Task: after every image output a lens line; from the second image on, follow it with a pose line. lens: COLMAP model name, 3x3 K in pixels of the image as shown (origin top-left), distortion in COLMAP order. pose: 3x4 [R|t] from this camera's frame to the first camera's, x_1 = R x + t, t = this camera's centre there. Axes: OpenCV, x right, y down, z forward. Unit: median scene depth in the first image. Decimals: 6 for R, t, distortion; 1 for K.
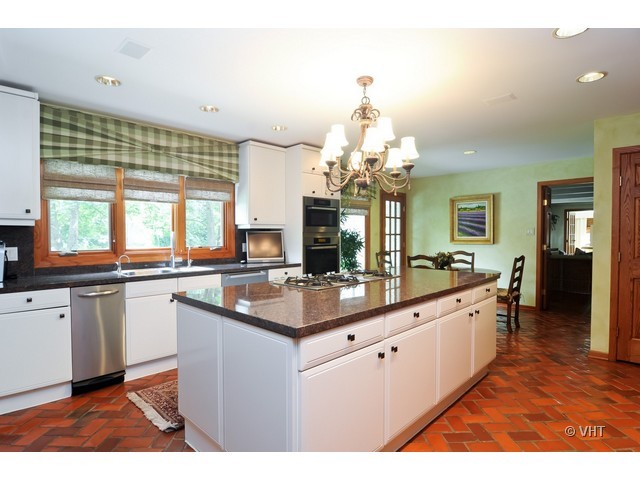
lens RADIAL K [[366.3, 0, 321.0], [0, 366.3, 241.6], [0, 0, 1]] dist [0.019136, 0.000794]
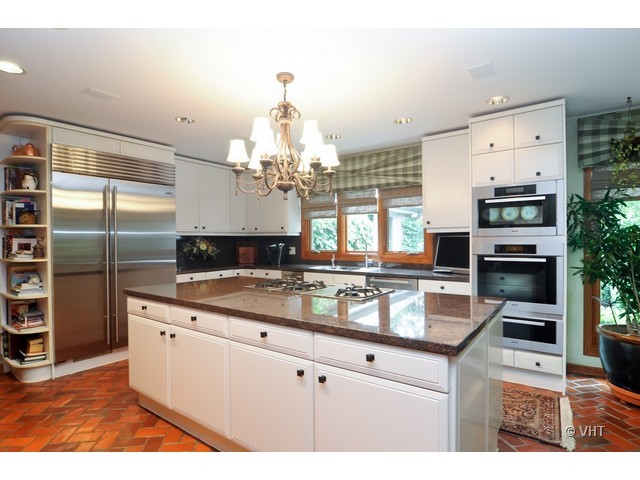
lens RADIAL K [[347.5, 0, 321.2], [0, 347.5, 241.8], [0, 0, 1]] dist [-0.004187, -0.000080]
pose [[0.112066, 0.003094, -0.993696, 0.679806], [-0.019559, 0.999808, 0.000907, -0.010545], [0.993508, 0.019334, 0.112105, 0.694519]]
